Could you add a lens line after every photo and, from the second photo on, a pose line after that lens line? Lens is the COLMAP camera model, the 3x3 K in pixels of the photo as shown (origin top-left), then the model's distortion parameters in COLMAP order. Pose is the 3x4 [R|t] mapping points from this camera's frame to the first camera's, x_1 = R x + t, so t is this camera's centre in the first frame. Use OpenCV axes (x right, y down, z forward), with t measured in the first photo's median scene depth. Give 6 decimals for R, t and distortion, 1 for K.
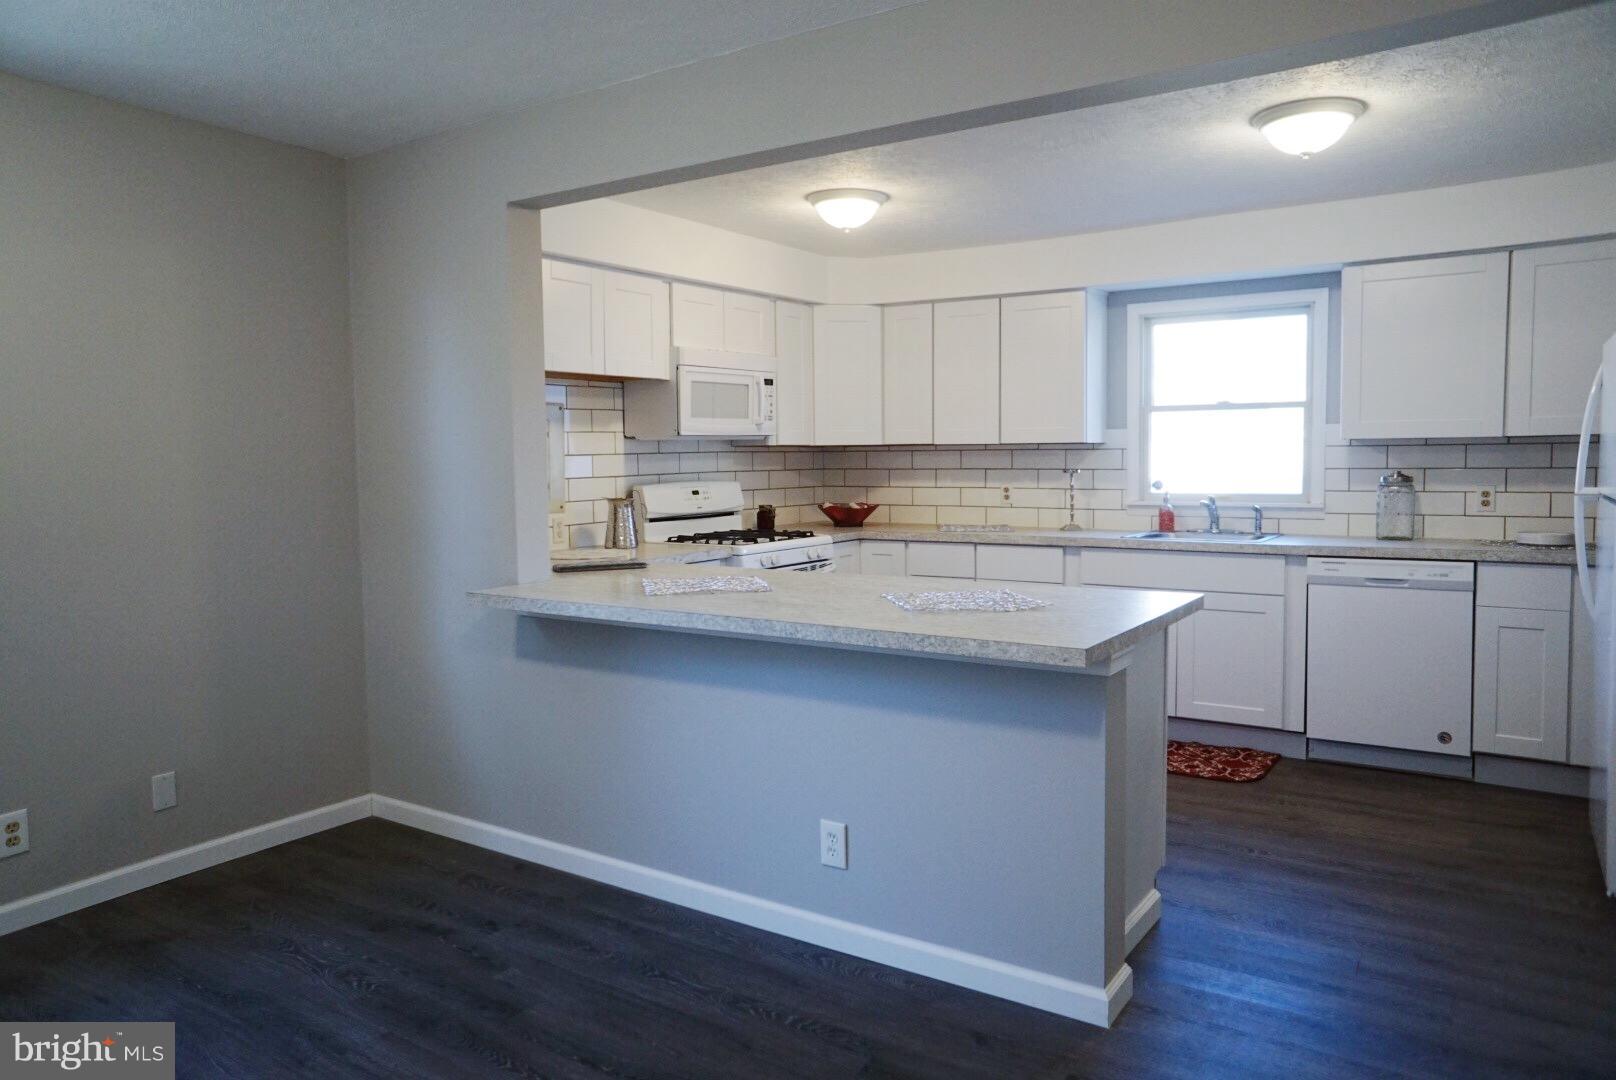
lens RADIAL K [[1093.1, 0, 805.9], [0, 1093.1, 530.8], [0, 0, 1]] dist [-0.068262, 0.100122]
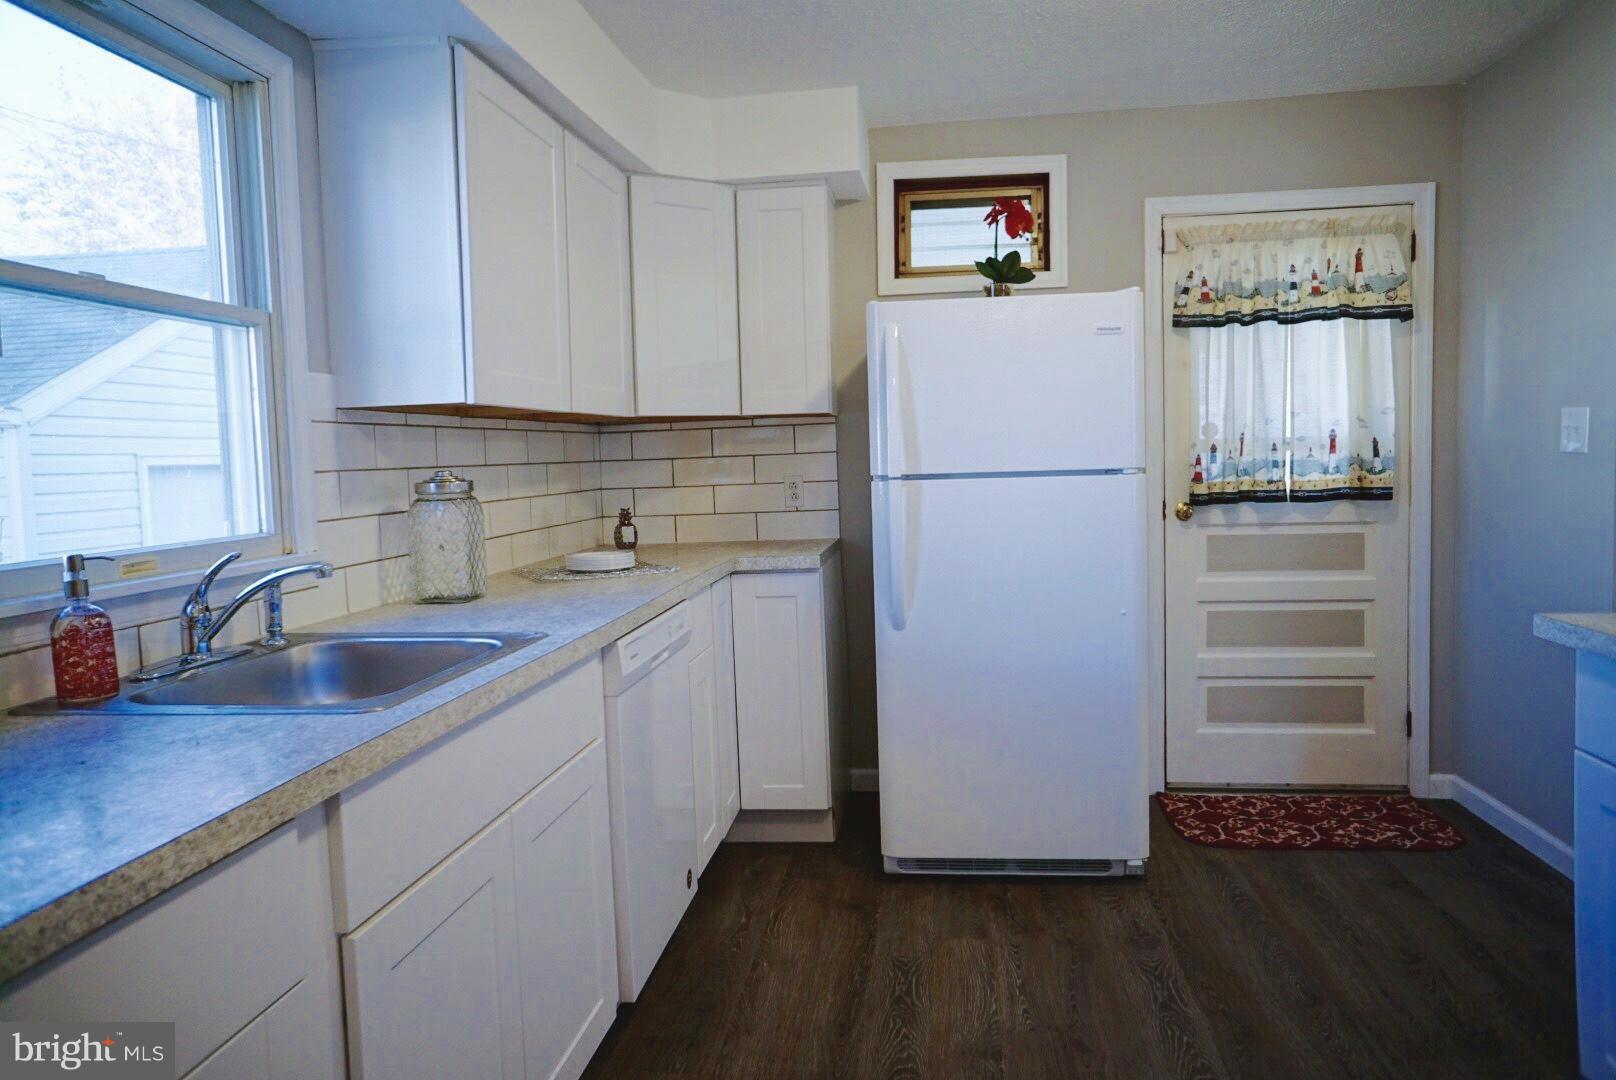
lens RADIAL K [[1093.1, 0, 805.9], [0, 1093.1, 530.8], [0, 0, 1]] dist [-0.068262, 0.100122]
pose [[-0.454705, -0.027635, 0.890214, -0.000898], [0.102007, 0.991325, 0.082877, -0.048553], [-0.884782, 0.128493, -0.447941, 0.997553]]
